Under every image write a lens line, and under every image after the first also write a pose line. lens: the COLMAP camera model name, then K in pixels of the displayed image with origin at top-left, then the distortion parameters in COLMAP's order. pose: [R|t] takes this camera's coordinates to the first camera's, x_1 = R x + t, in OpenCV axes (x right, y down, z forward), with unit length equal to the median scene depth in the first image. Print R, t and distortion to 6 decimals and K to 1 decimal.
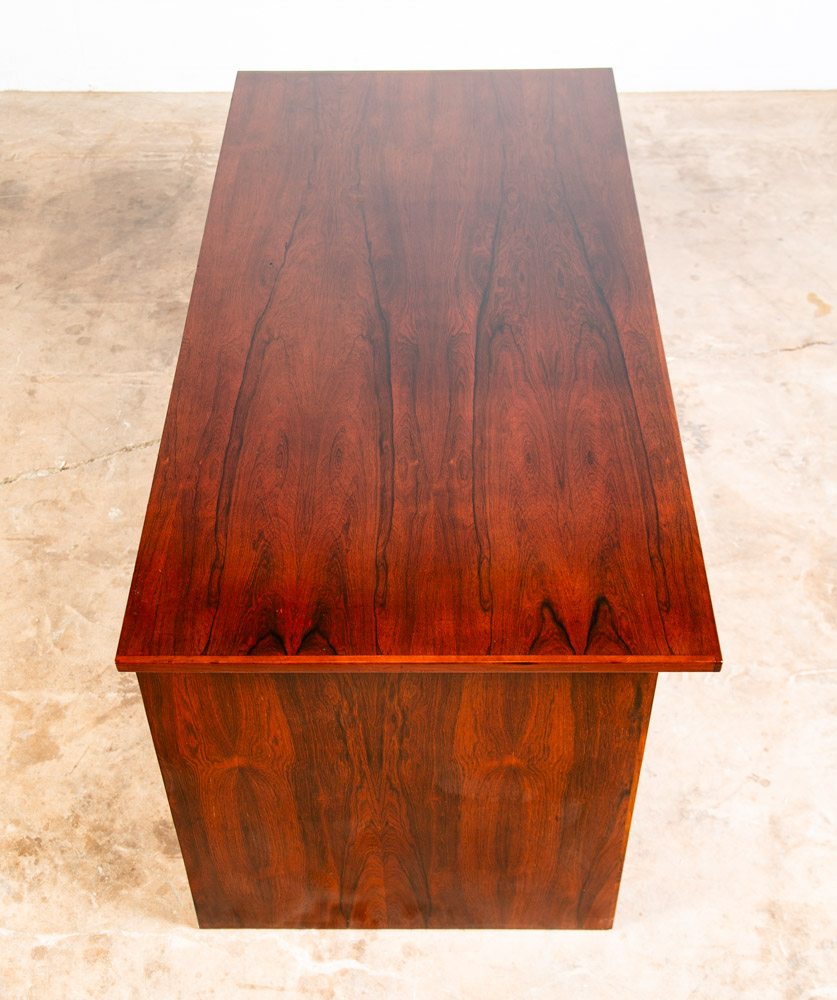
lens RADIAL K [[1367.7, 0, 418.5], [0, 1367.7, 500.0], [0, 0, 1]] dist [0.024087, 0.101709]
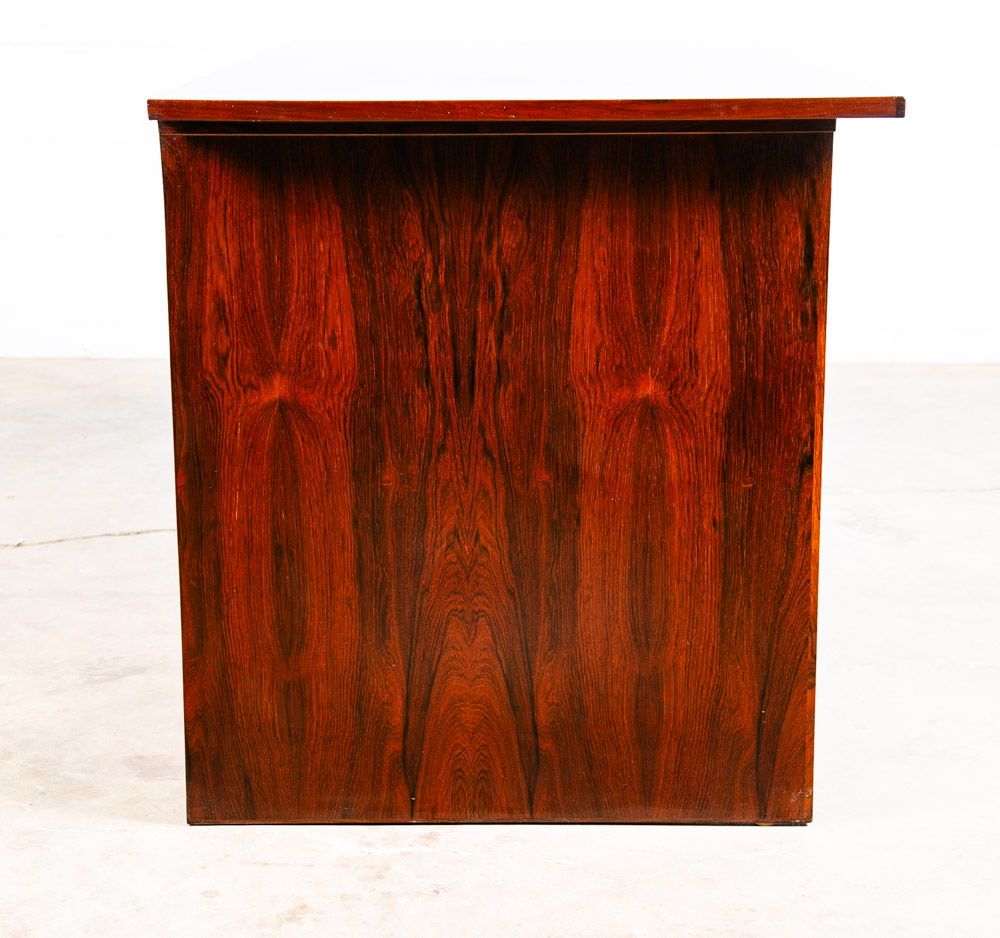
lens RADIAL K [[2072.9, 0, 500.0], [0, 2072.9, 469.0], [0, 0, 1]] dist [0.154109, 0.118729]
pose [[0.999978, 0.005816, 0.003093, -0.015446], [-0.003293, 0.848034, -0.529932, 0.818905], [-0.005706, 0.529910, 0.848034, 0.067344]]
